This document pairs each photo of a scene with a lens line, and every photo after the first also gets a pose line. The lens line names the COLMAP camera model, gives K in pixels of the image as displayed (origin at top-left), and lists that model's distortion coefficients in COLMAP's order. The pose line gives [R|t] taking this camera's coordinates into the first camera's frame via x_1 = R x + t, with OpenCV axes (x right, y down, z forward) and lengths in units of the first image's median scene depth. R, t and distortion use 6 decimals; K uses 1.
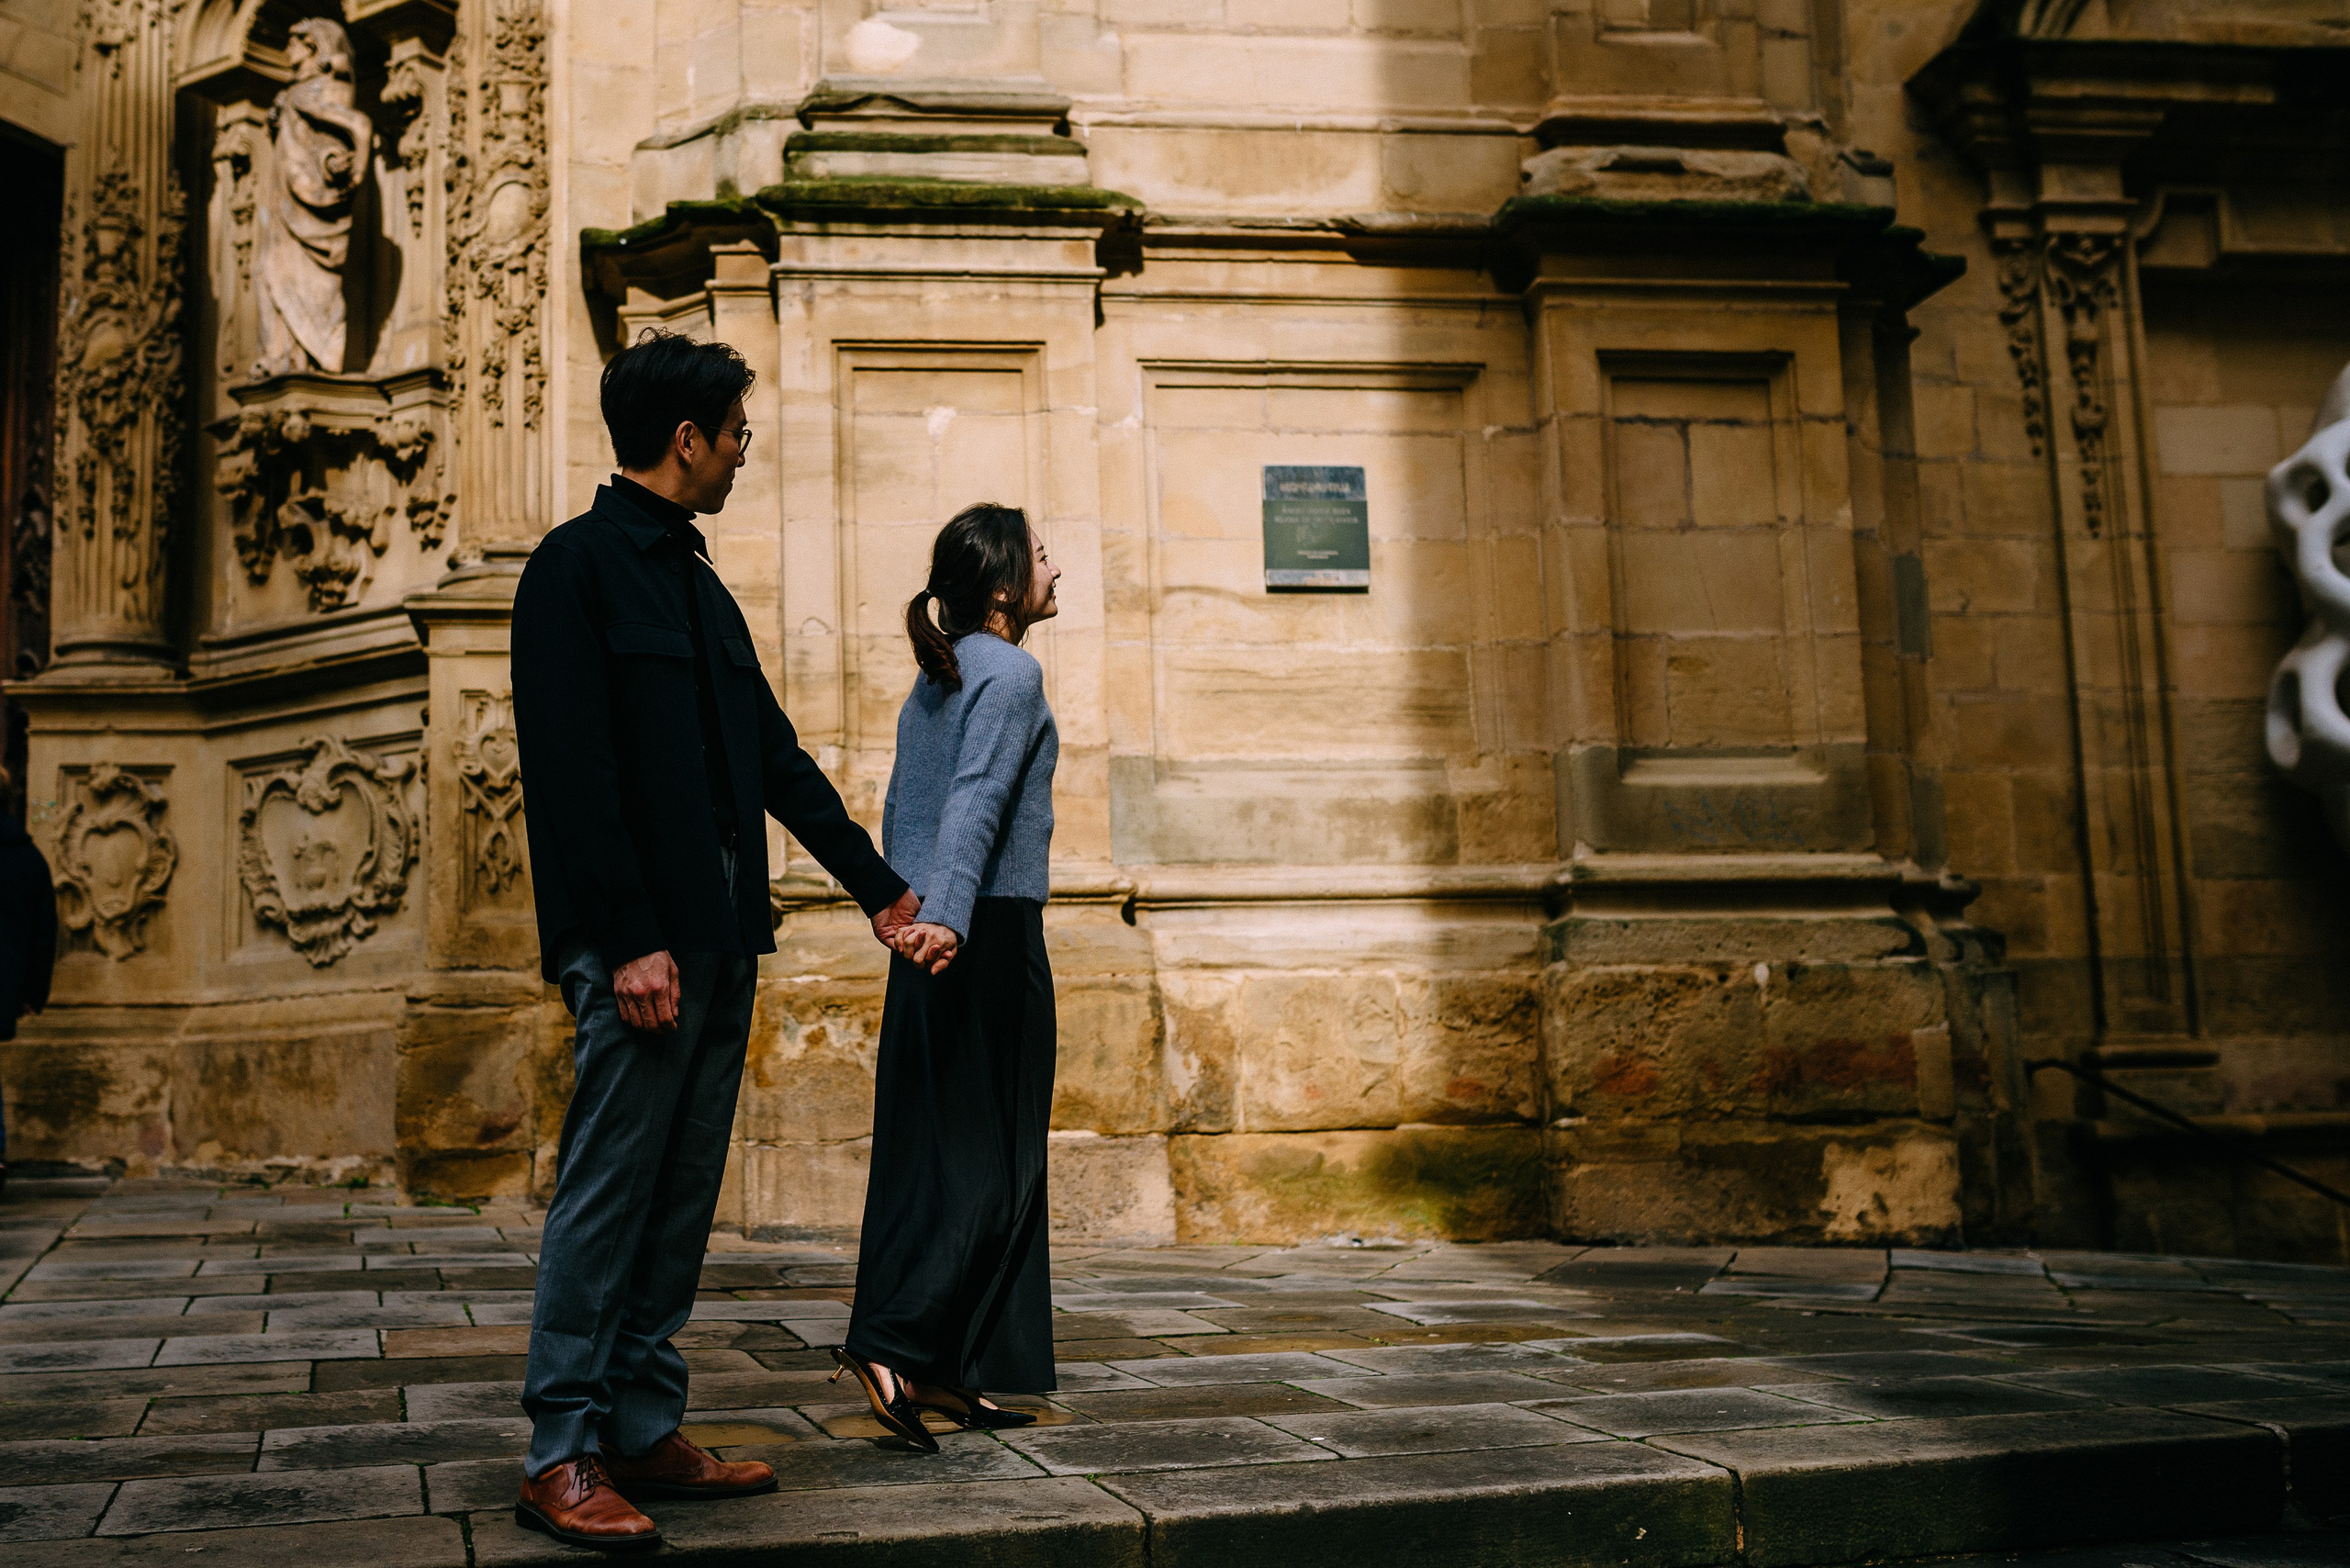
lens RADIAL K [[2672.4, 0, 955.4], [0, 2672.4, 776.5], [0, 0, 1]] dist [-0.058243, 0.085115]
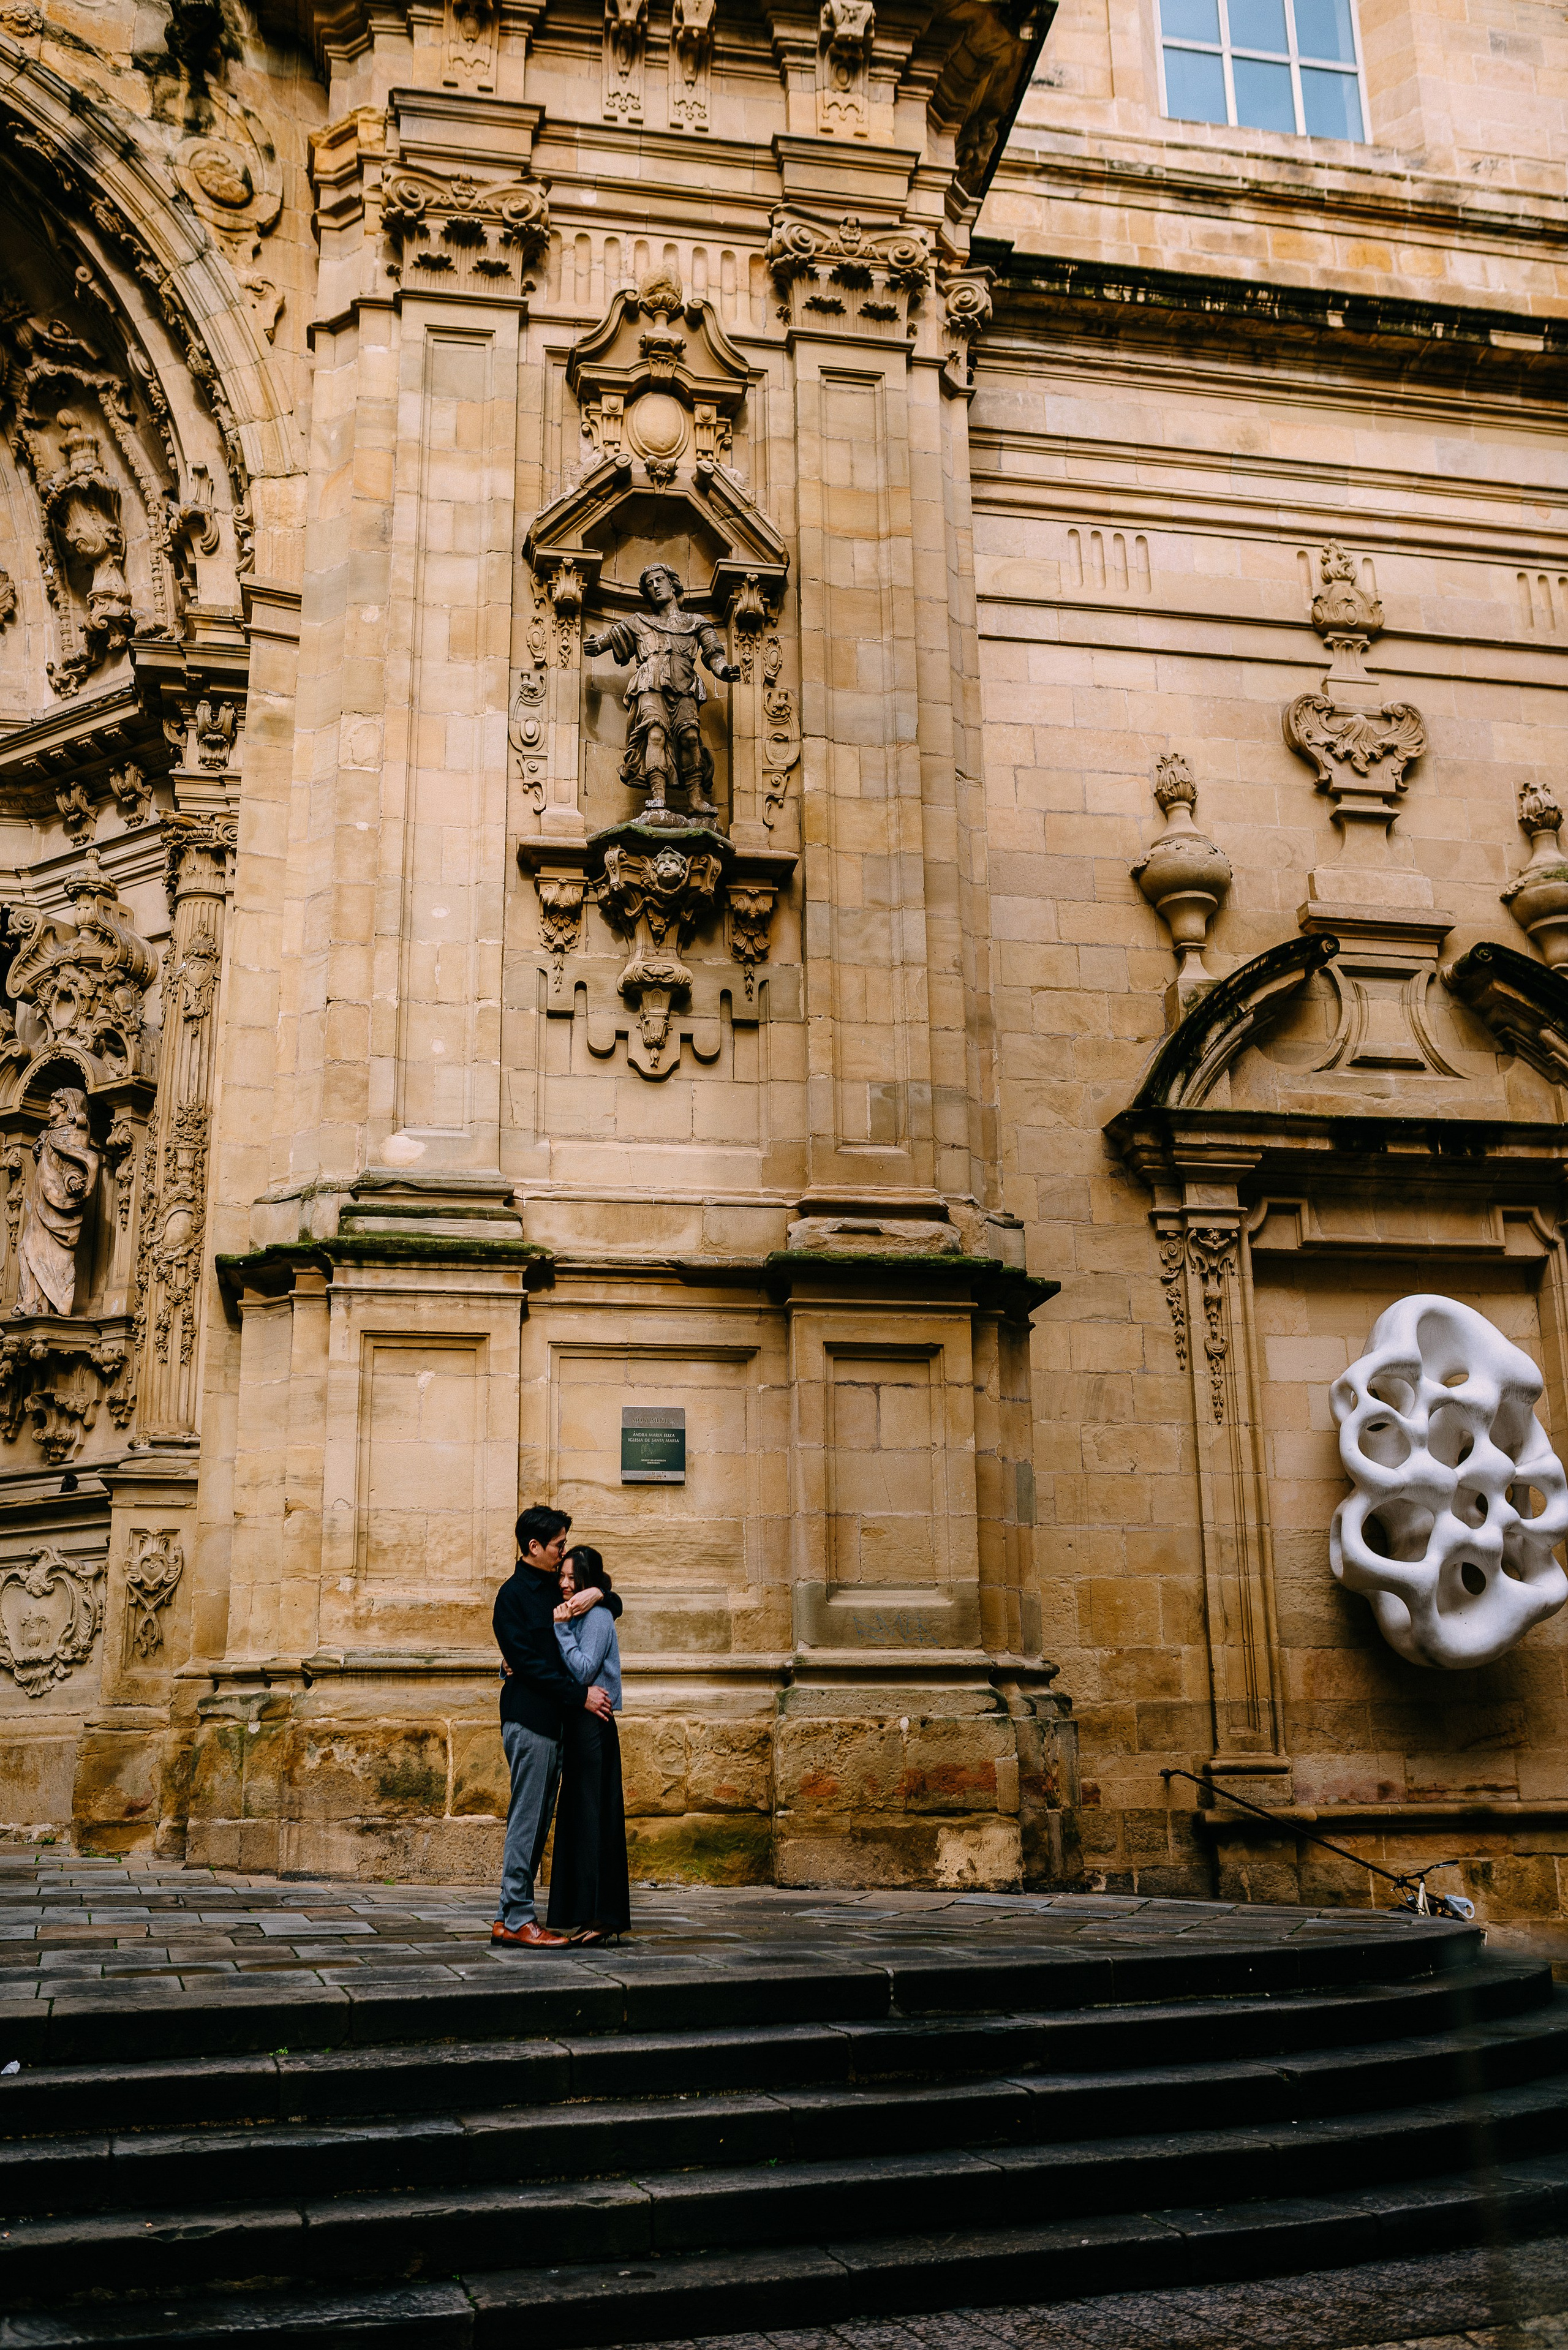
lens RADIAL K [[2249.0, 0, 784.0], [0, 2249.0, 1175.0], [0, 0, 1]] dist [-0.061011, 0.102428]
pose [[0.997370, 0.028316, 0.066719, 0.117763], [-0.018890, 0.990269, -0.137881, -0.068121], [-0.069974, 0.136258, 0.988199, -0.413214]]
